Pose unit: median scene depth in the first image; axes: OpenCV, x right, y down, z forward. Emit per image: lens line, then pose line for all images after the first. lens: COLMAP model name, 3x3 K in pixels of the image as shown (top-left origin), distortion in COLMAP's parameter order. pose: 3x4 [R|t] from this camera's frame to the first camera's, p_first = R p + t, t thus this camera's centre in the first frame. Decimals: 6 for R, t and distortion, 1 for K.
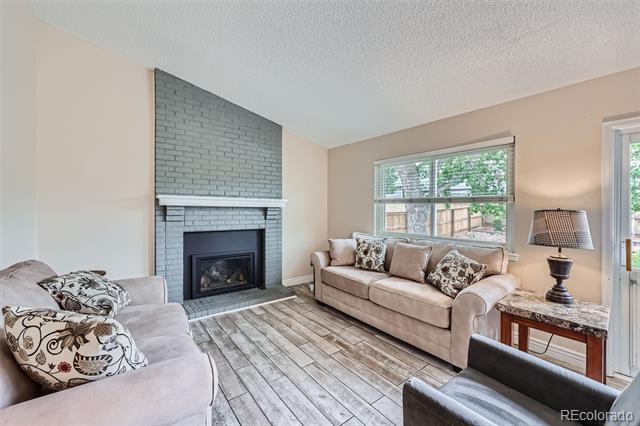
lens RADIAL K [[258.9, 0, 320.3], [0, 258.9, 209.5], [0, 0, 1]] dist [-0.000340, 0.000590]
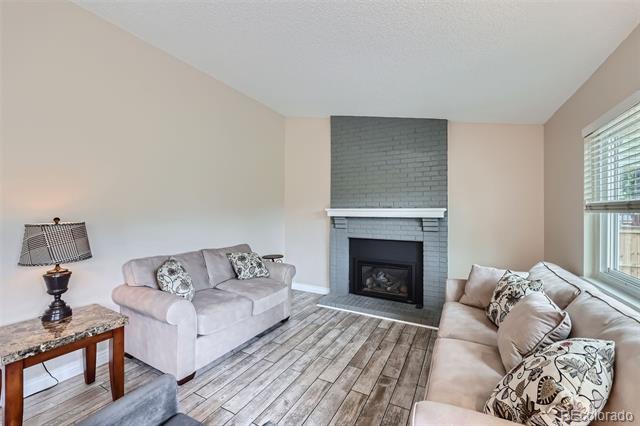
lens RADIAL K [[258.9, 0, 320.5], [0, 258.9, 211.9], [0, 0, 1]] dist [-0.000340, 0.000590]
pose [[0.403553, -0.011651, -0.914882, 0.538321], [-0.002803, 0.999898, -0.013970, -0.017653], [0.914952, 0.008202, 0.403479, 0.366167]]
